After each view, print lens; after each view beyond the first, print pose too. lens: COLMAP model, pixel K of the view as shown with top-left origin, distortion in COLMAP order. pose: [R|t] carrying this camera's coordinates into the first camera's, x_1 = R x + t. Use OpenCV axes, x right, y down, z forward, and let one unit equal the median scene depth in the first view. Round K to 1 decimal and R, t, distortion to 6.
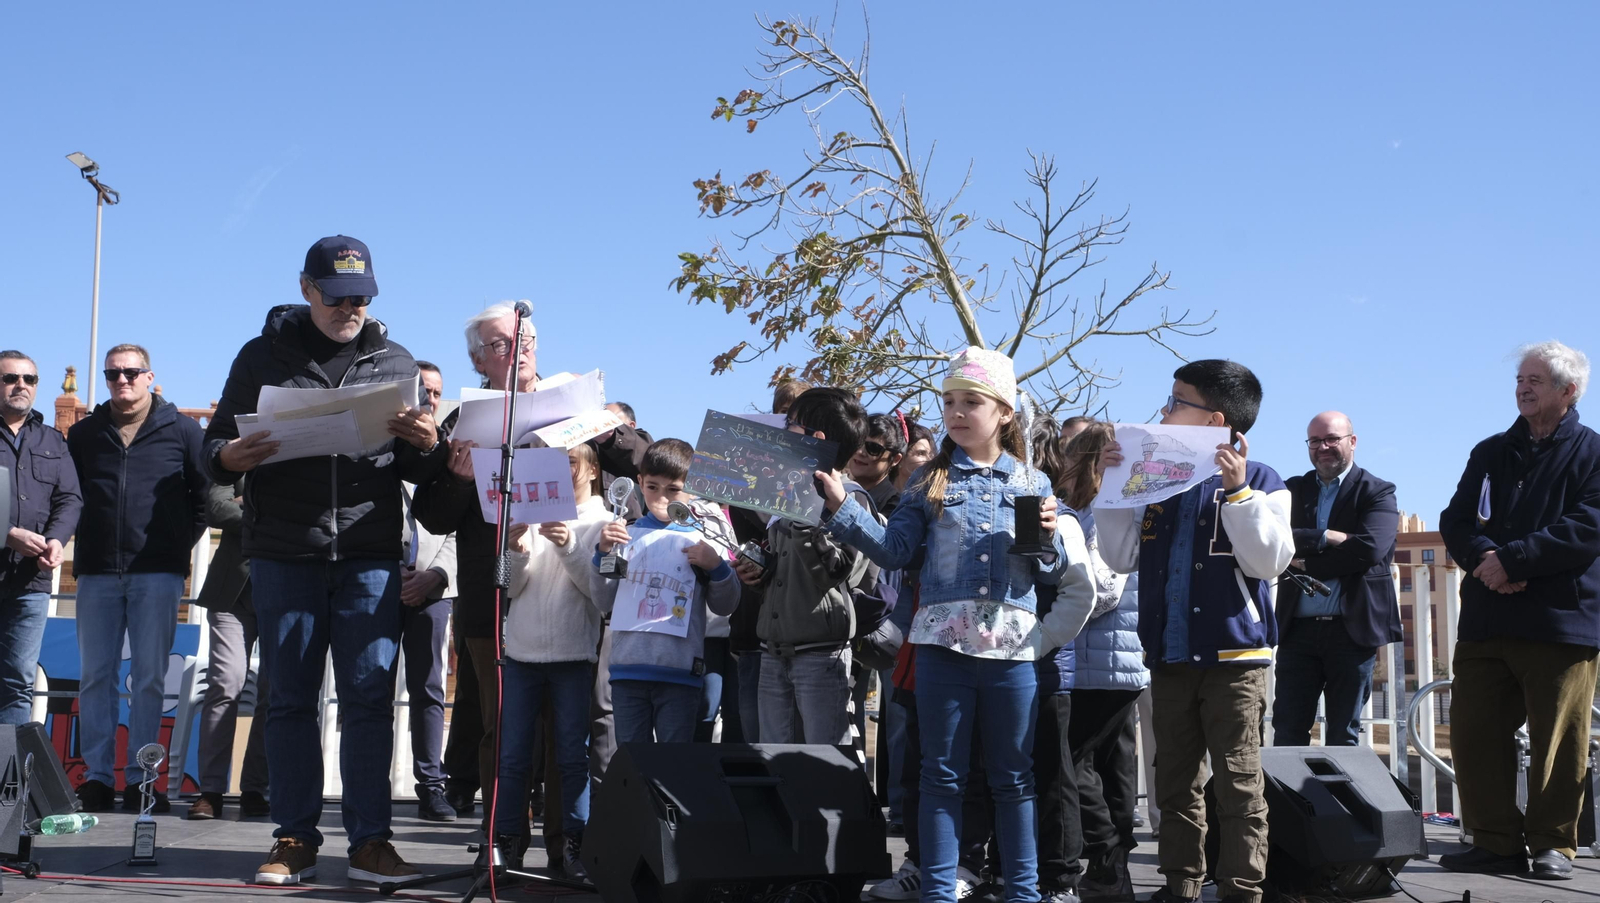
lens RADIAL K [[1642.8, 0, 793.3], [0, 1642.8, 455.7], [0, 0, 1]] dist [-0.020211, 0.019276]
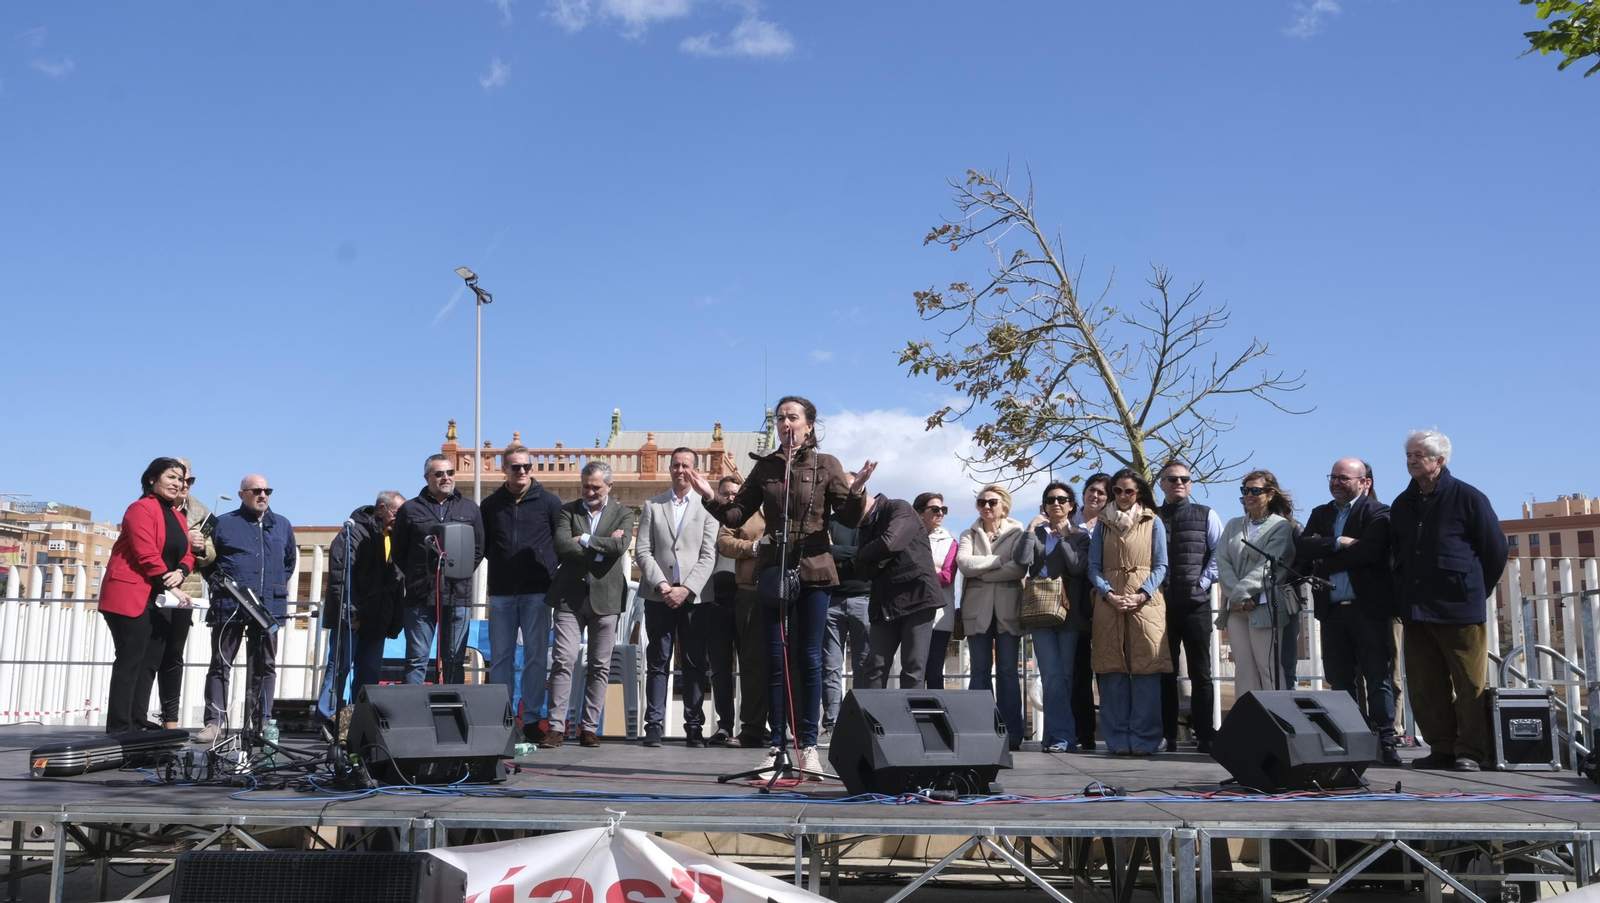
lens RADIAL K [[1382.2, 0, 800.0], [0, 1382.2, 451.5], [0, 0, 1]] dist [-0.013085, 0.000164]
pose [[0.985621, -0.038951, -0.164421, 0.035193], [0.036965, 0.999202, -0.015119, -0.020721], [0.164879, 0.008823, 0.986274, -0.168529]]
